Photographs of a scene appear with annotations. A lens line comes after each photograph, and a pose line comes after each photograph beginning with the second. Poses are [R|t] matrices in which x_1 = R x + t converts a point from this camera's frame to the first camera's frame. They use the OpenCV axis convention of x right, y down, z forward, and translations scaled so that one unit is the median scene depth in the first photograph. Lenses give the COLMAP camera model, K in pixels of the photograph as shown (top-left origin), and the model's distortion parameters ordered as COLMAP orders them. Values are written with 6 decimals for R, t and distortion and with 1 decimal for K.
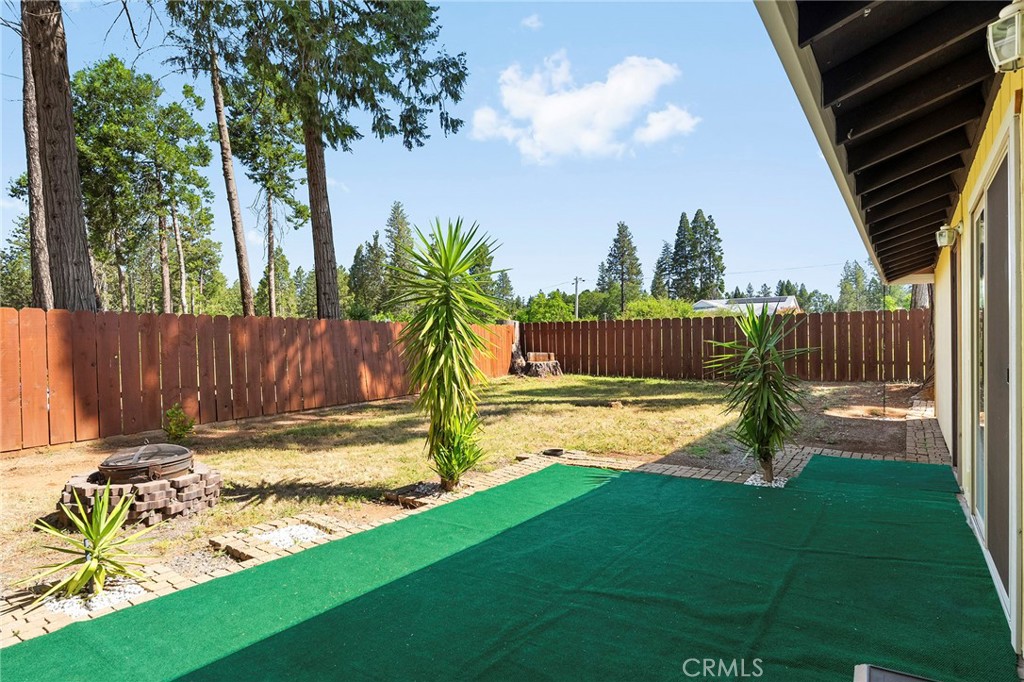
lens RADIAL K [[580.6, 0, 512.0], [0, 580.6, 341.0], [0, 0, 1]] dist [0.000277, 0.000457]
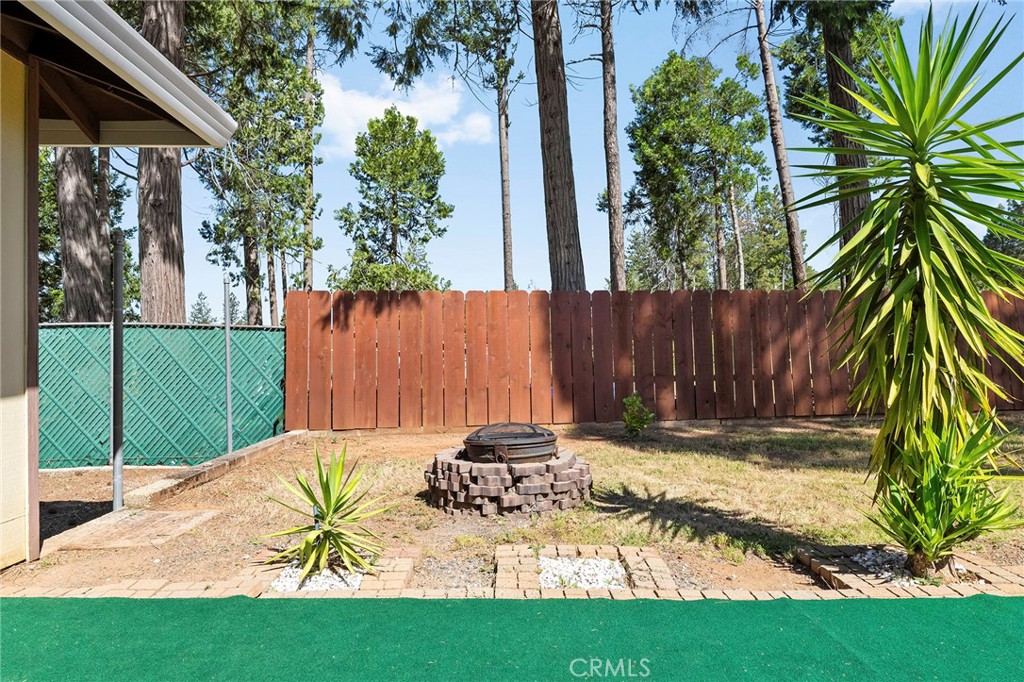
lens RADIAL K [[649.9, 0, 512.0], [0, 649.9, 341.0], [0, 0, 1]] dist [0.002252, 0.000204]
pose [[0.596322, -0.012869, -0.802642, 0.086808], [0.001340, 0.999886, -0.015036, 0.045728], [0.802744, 0.007891, 0.596271, 0.265235]]
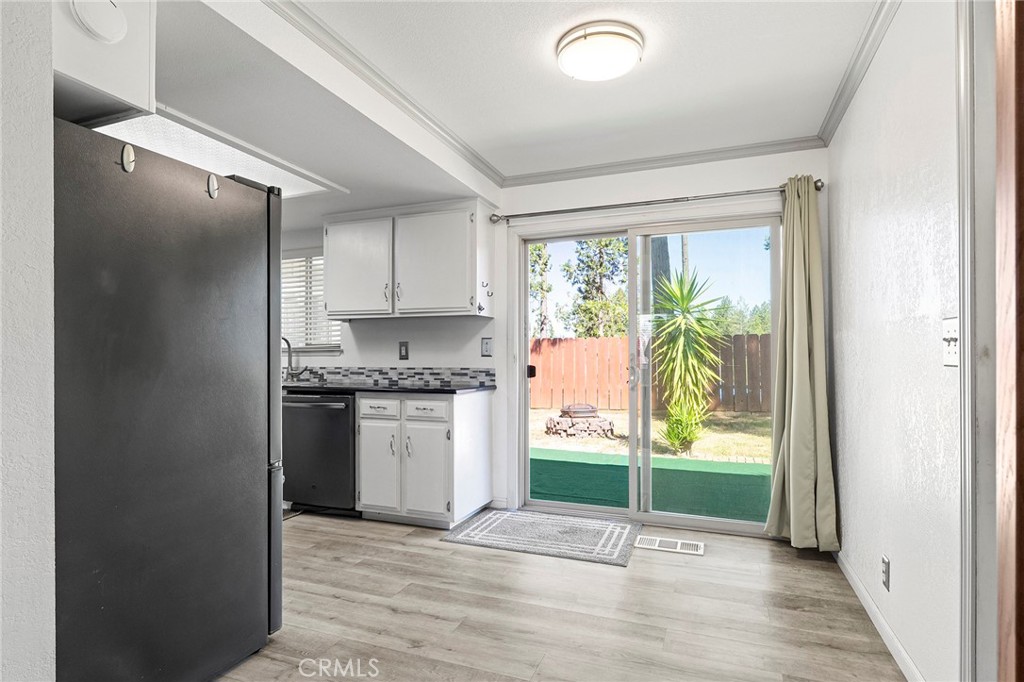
lens RADIAL K [[538.9, 0, 509.7], [0, 538.9, 357.5], [0, 0, 1]] dist [-0.000104, -0.000007]
pose [[0.241743, 0.003148, -0.970335, 0.750302], [-0.001738, 0.999995, 0.002812, 0.003860], [0.970339, 0.001006, 0.241747, 0.170857]]
